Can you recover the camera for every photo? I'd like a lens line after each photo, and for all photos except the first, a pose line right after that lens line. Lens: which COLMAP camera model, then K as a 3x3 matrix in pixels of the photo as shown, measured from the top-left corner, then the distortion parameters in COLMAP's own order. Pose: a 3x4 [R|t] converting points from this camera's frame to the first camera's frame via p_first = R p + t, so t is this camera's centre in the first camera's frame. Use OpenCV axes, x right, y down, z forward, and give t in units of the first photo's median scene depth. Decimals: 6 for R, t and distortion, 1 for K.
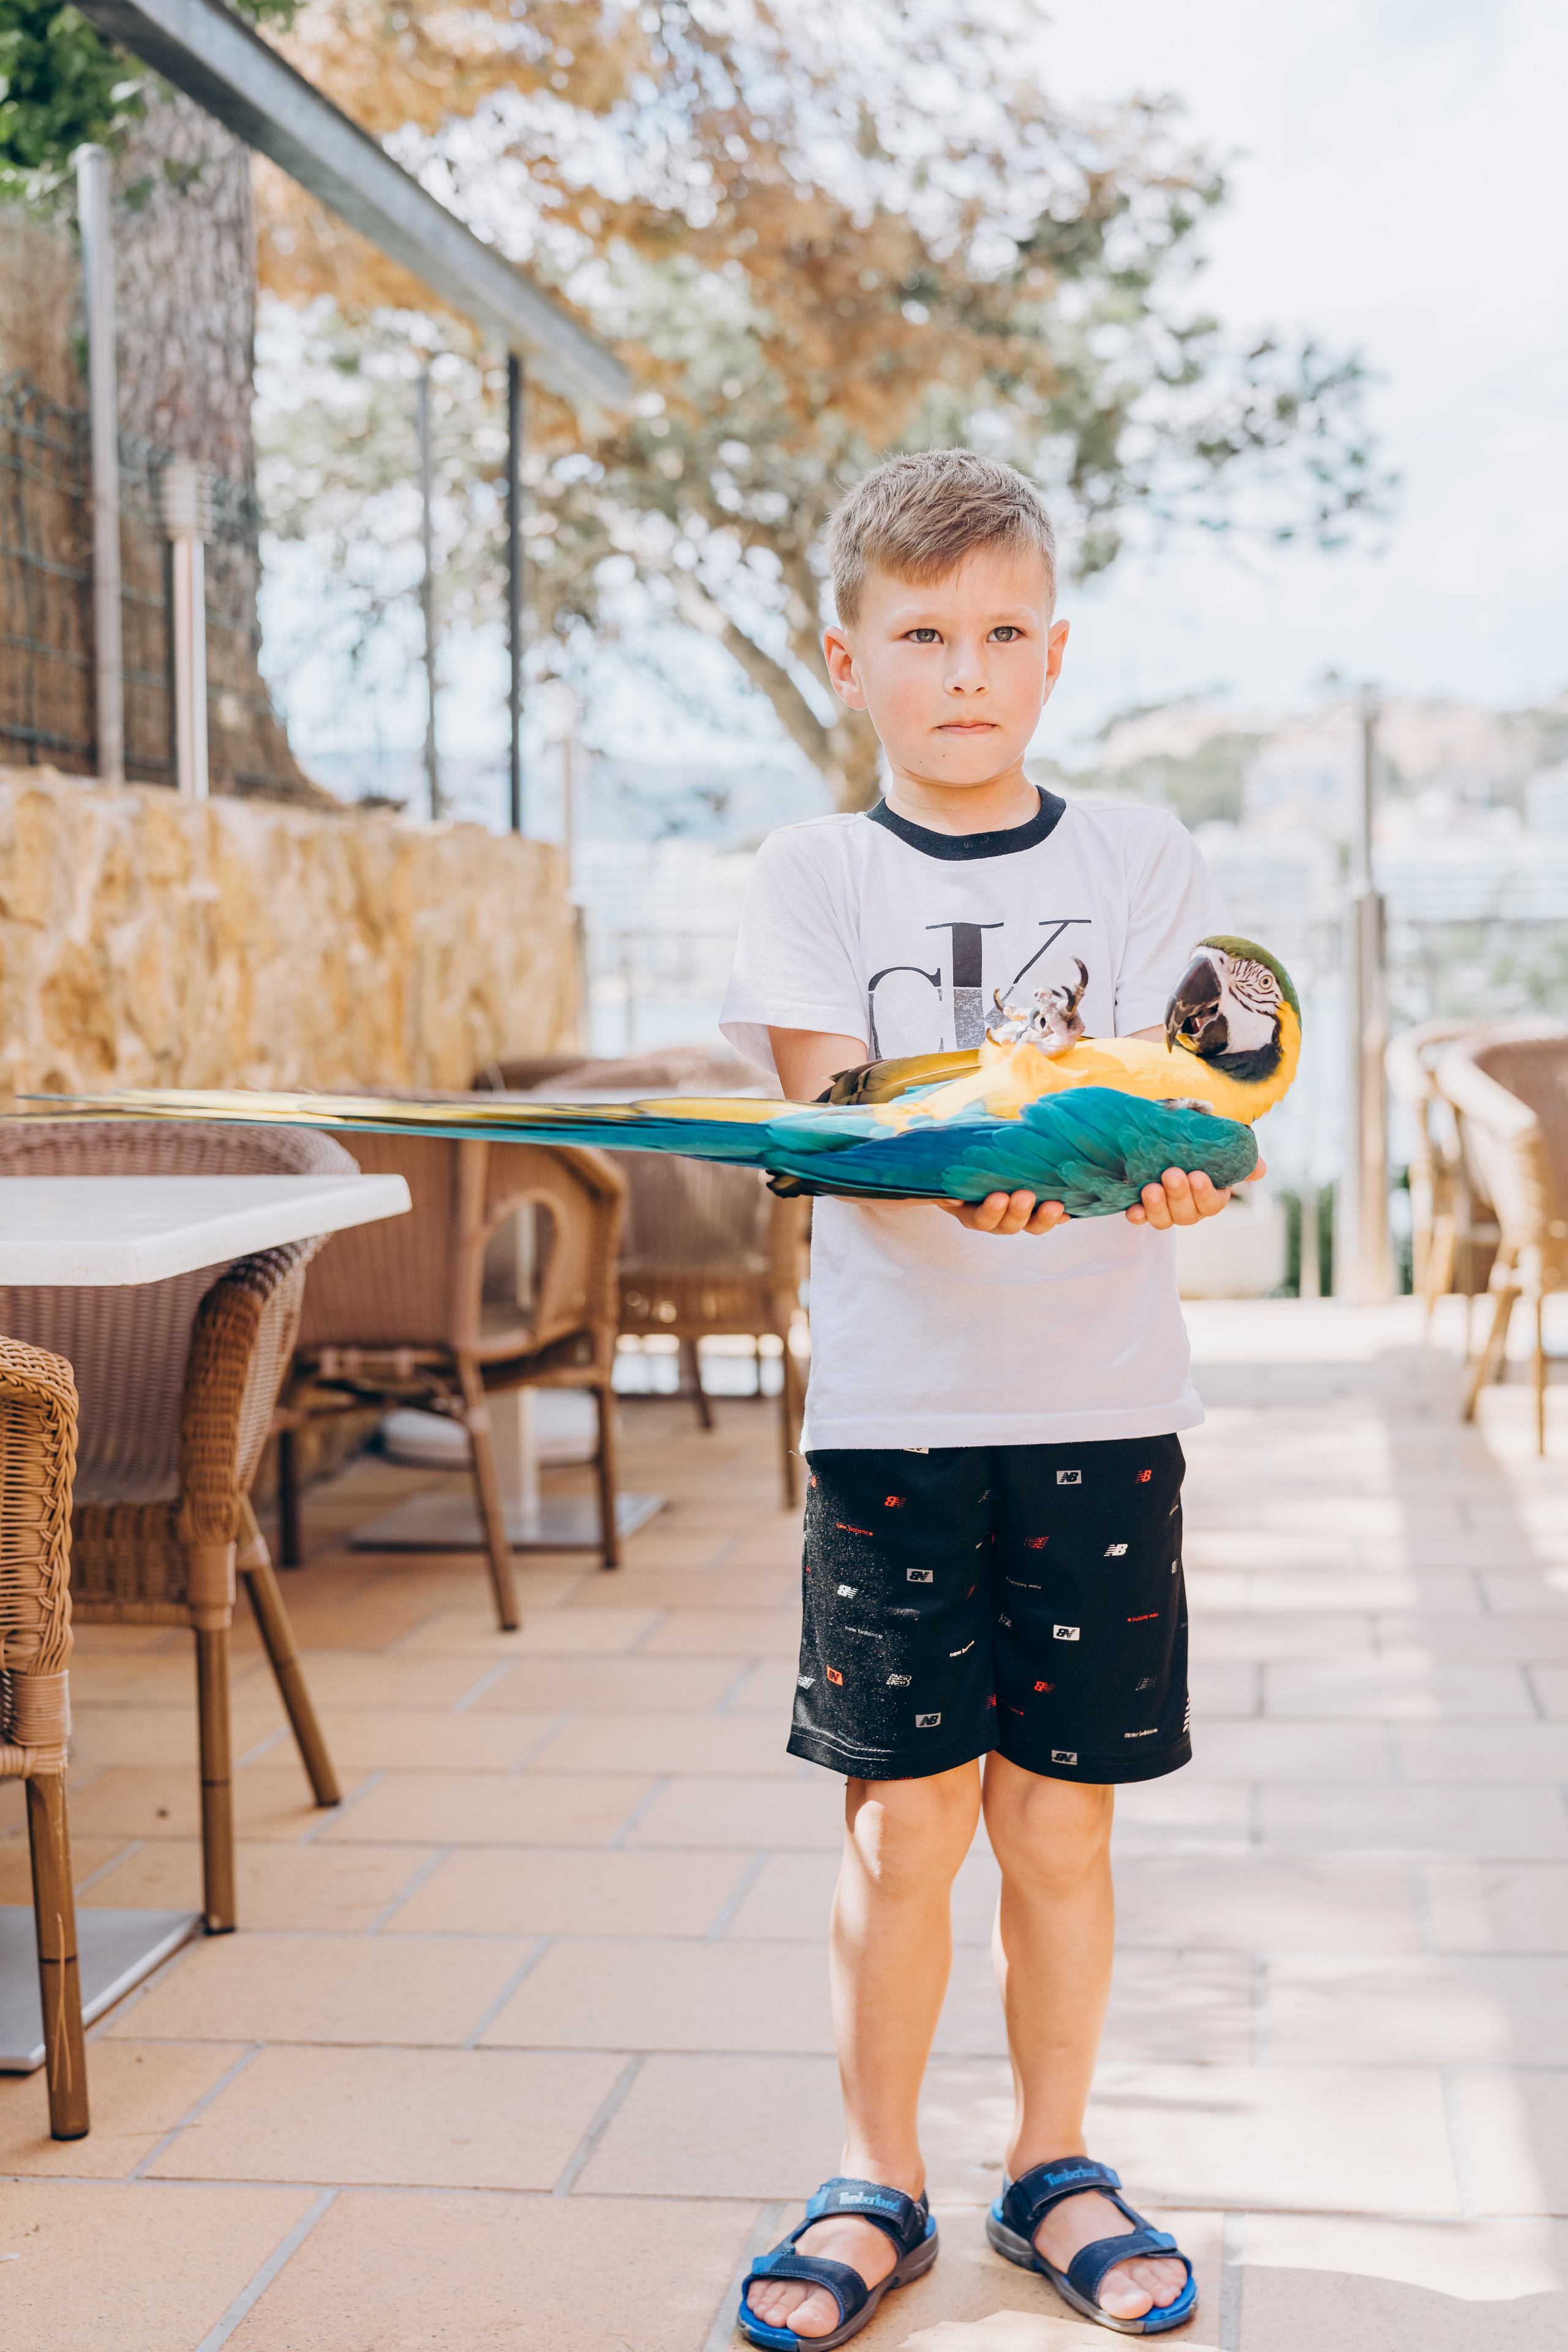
lens RADIAL K [[3434.6, 0, 772.6], [0, 3434.6, 1187.2], [0, 0, 1]] dist [0.008751, 0.000000]
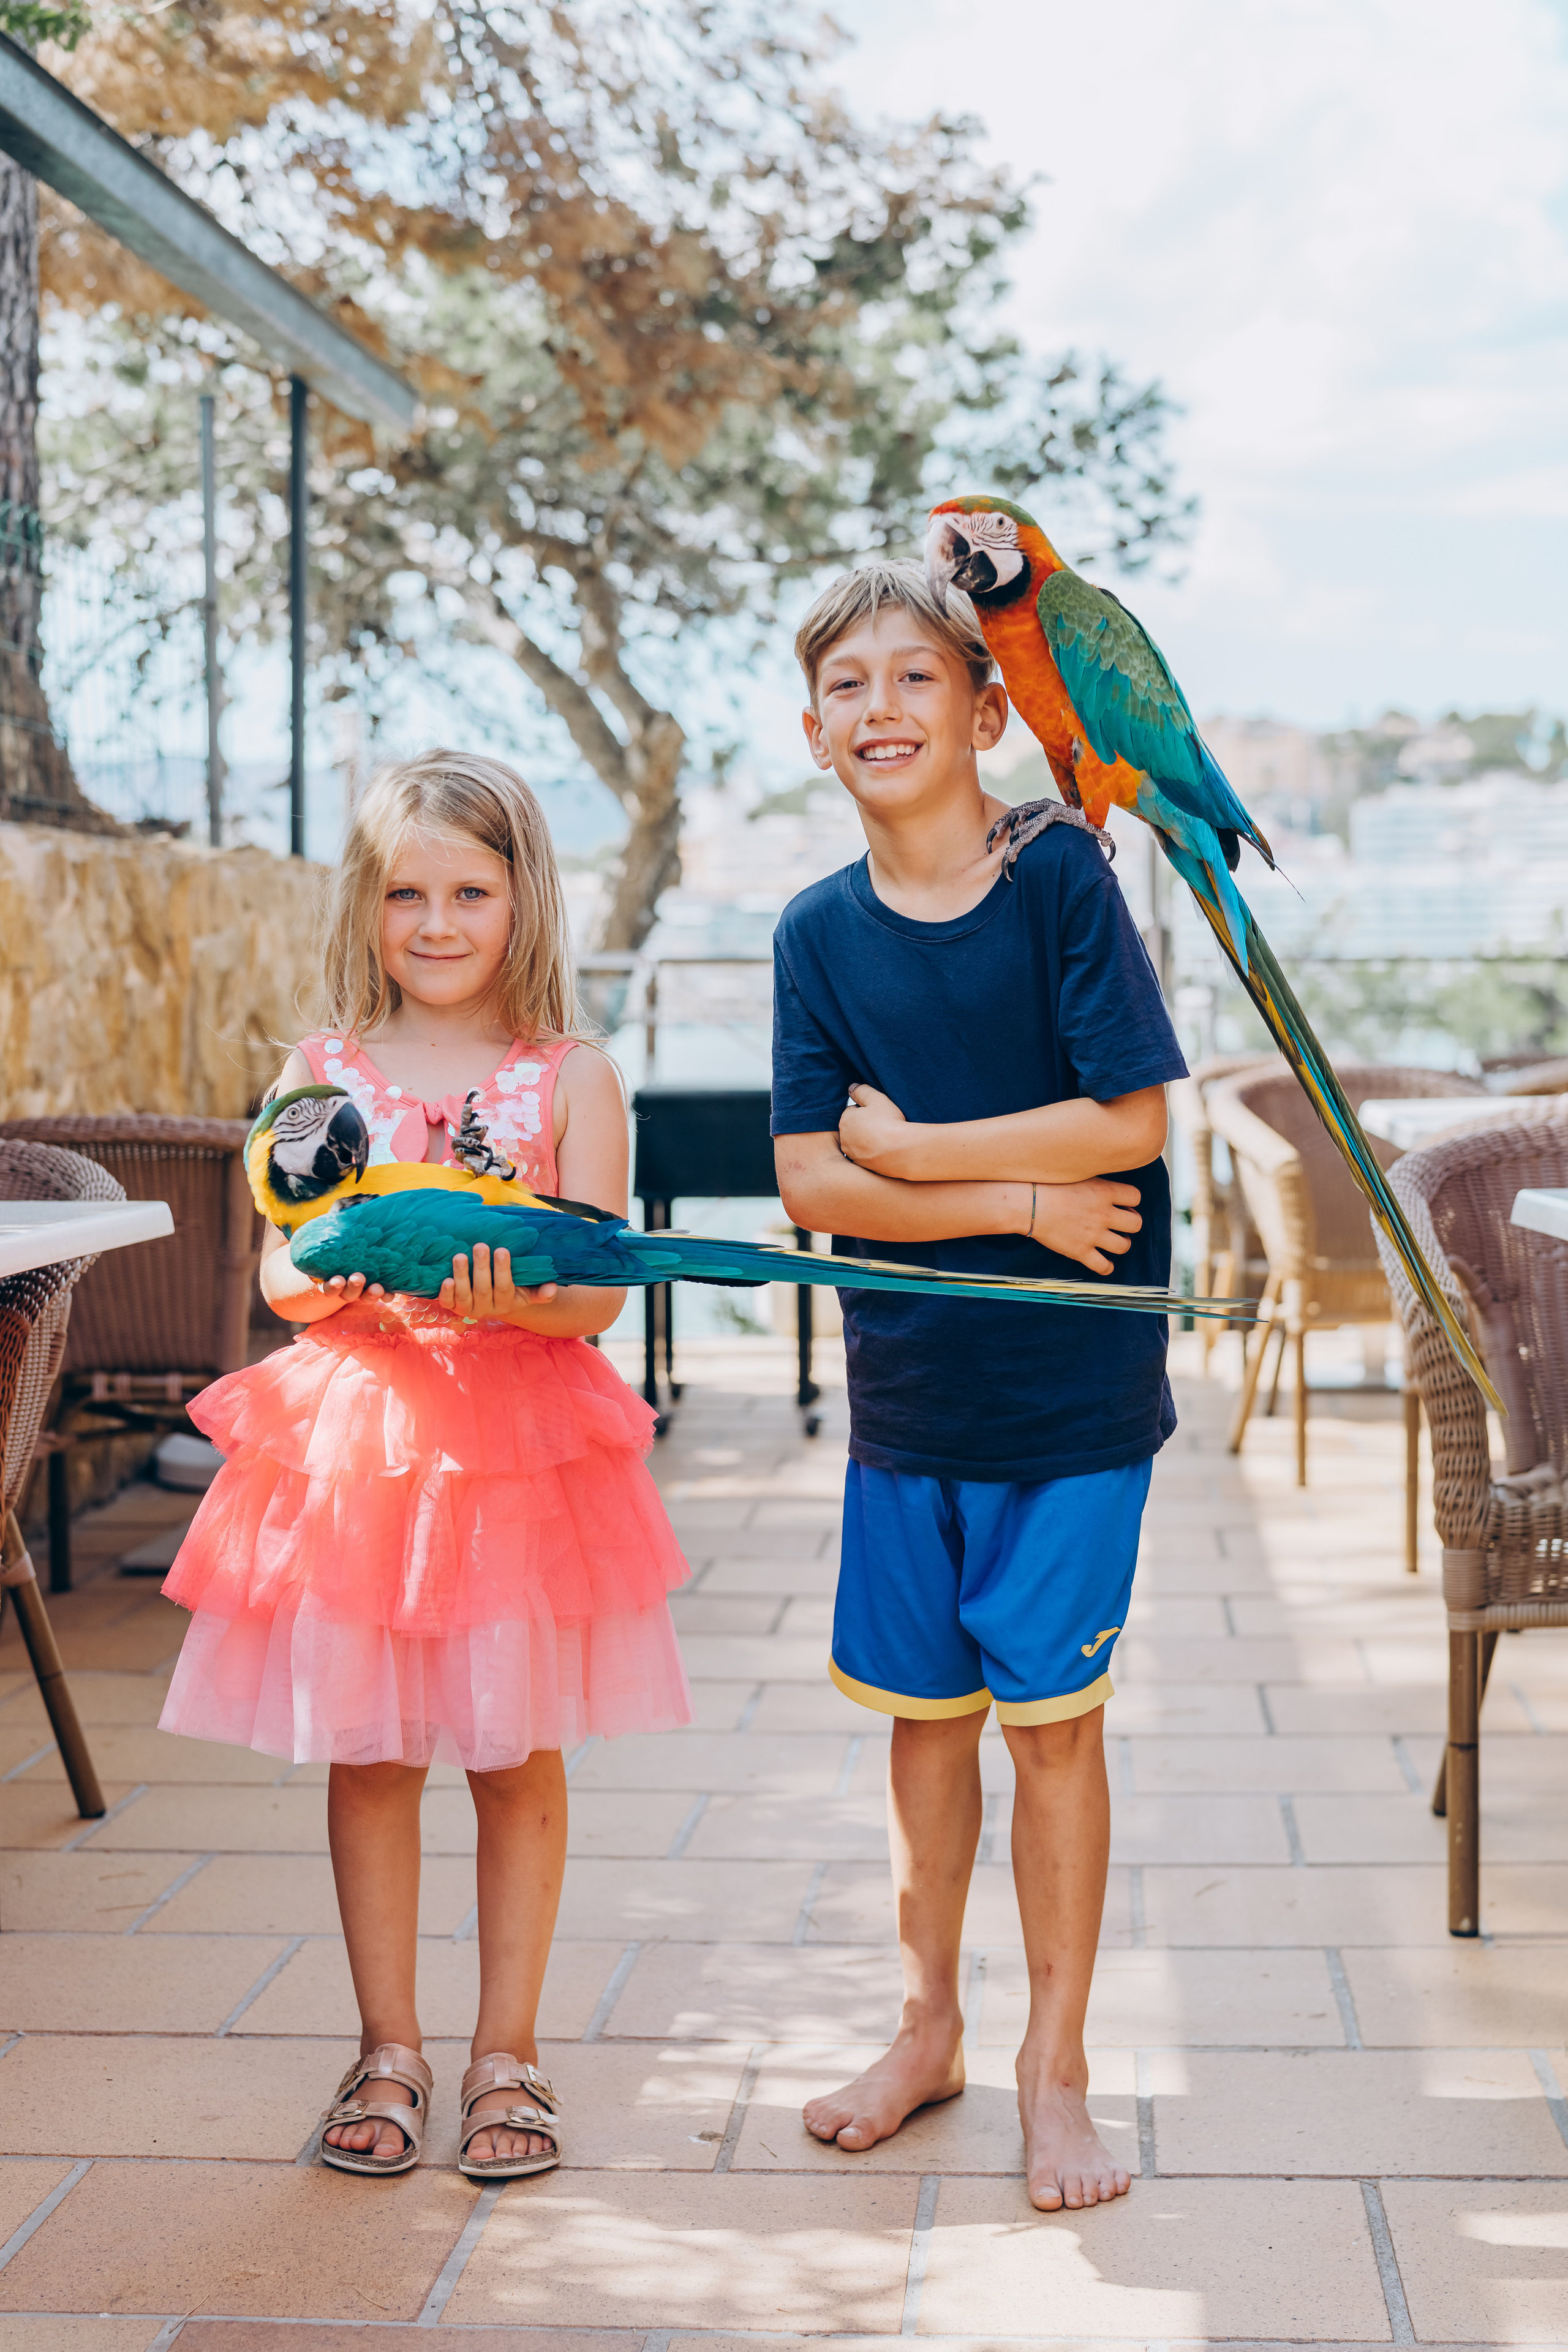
lens RADIAL K [[3569.4, 0, 768.6], [0, 3569.4, 1173.9], [0, 0, 1]] dist [0.023039, 0.000000]
pose [[0.998533, 0.007954, 0.053560, 0.006711], [-0.007331, 0.999903, -0.011812, -0.000285], [-0.053649, 0.011402, 0.998495, -0.038257]]
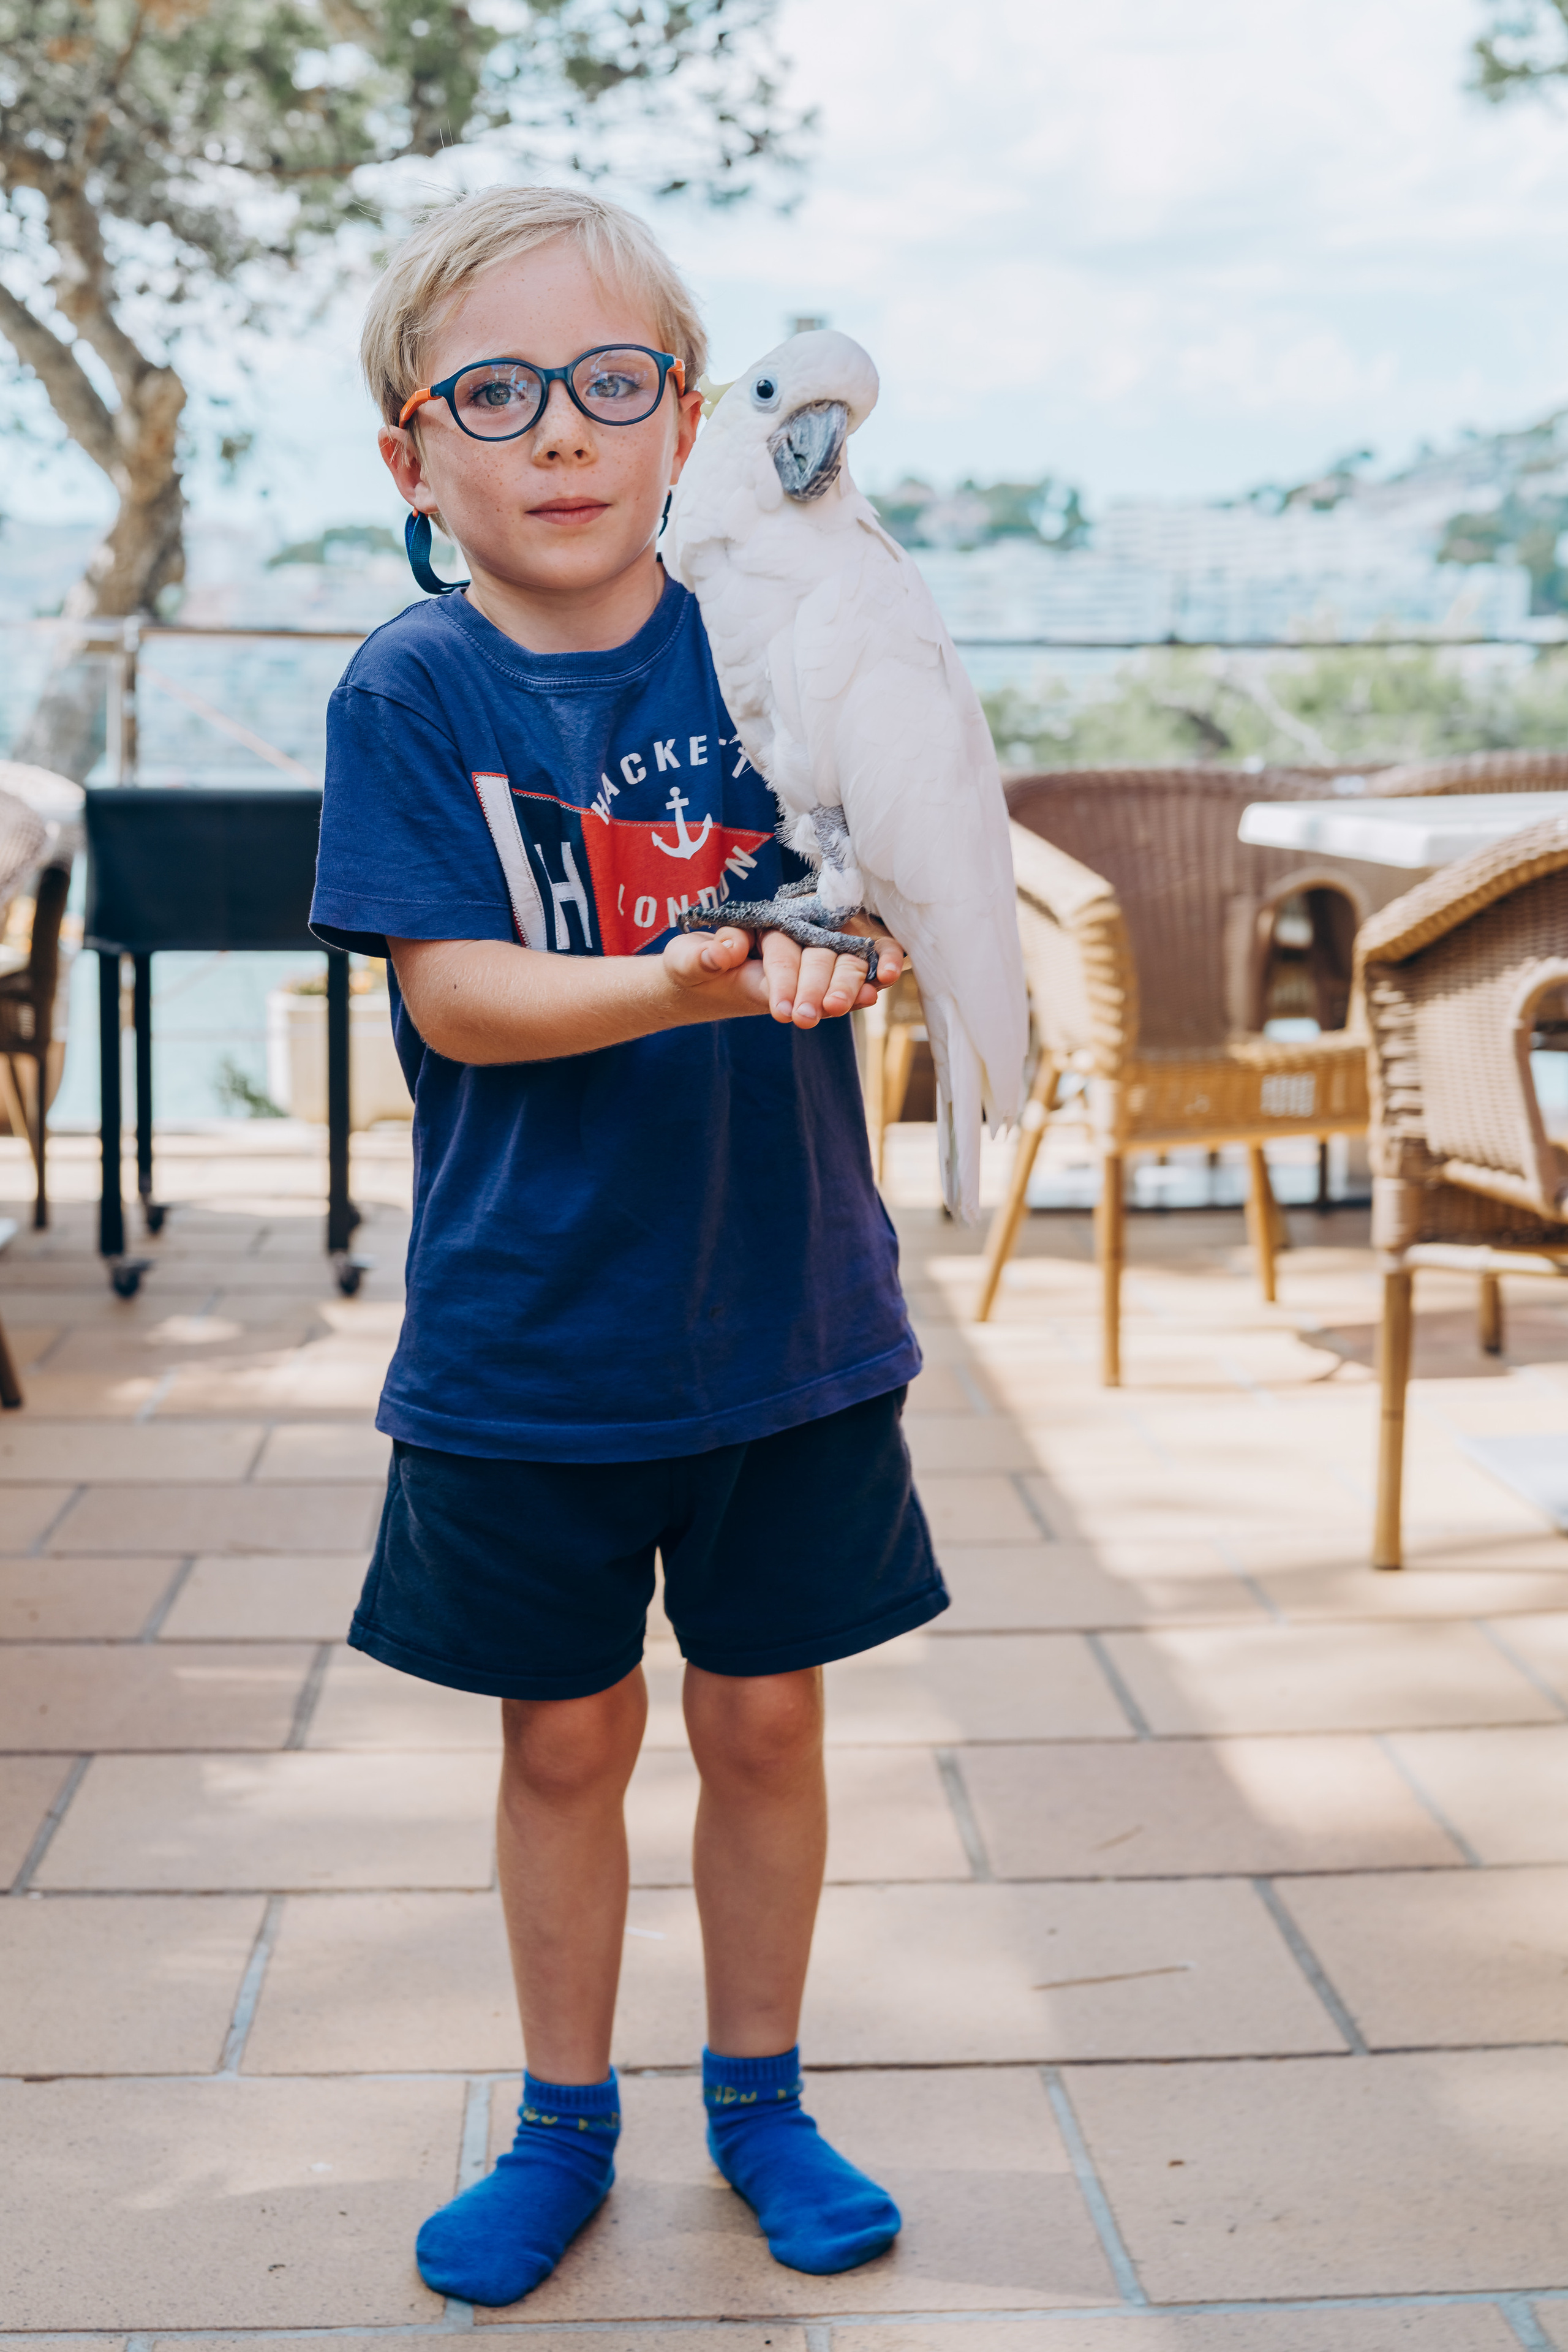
lens RADIAL K [[3434.6, 0, 762.2], [0, 3434.6, 1084.6], [0, 0, 1]] dist [0.008751, 0.000000]
pose [[0.981498, 0.008813, 0.191268, 0.023088], [-0.014944, 0.999419, 0.030635, -0.000378], [-0.190887, -0.032927, 0.981060, 0.280467]]
